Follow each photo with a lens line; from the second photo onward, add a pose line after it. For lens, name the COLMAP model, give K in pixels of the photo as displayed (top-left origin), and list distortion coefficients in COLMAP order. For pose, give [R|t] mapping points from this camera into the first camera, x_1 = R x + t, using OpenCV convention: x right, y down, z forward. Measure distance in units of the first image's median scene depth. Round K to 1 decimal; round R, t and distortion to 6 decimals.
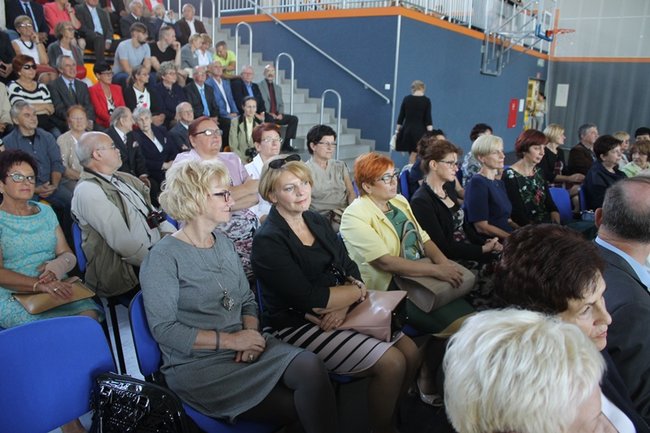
lens RADIAL K [[546.8, 0, 313.9], [0, 546.8, 210.8], [0, 0, 1]] dist [-0.157435, 0.140216]
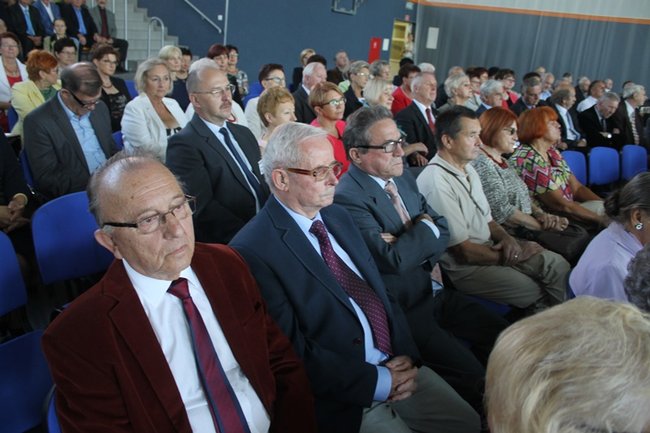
lens RADIAL K [[546.8, 0, 313.9], [0, 546.8, 210.8], [0, 0, 1]] dist [-0.157435, 0.140216]
pose [[0.992812, 0.019518, 0.118082, 0.218744], [-0.031959, 0.994021, 0.104408, 0.047088], [-0.115338, -0.107431, 0.987500, -0.158960]]
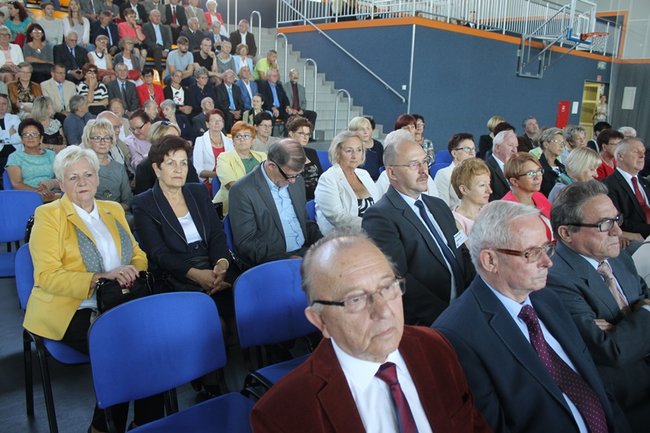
lens RADIAL K [[546.8, 0, 313.9], [0, 546.8, 210.8], [0, 0, 1]] dist [-0.157435, 0.140216]
pose [[0.977408, 0.045208, -0.206472, 0.209783], [-0.046720, 0.998905, -0.002449, 0.043641], [0.206135, 0.012040, 0.978449, -0.155142]]
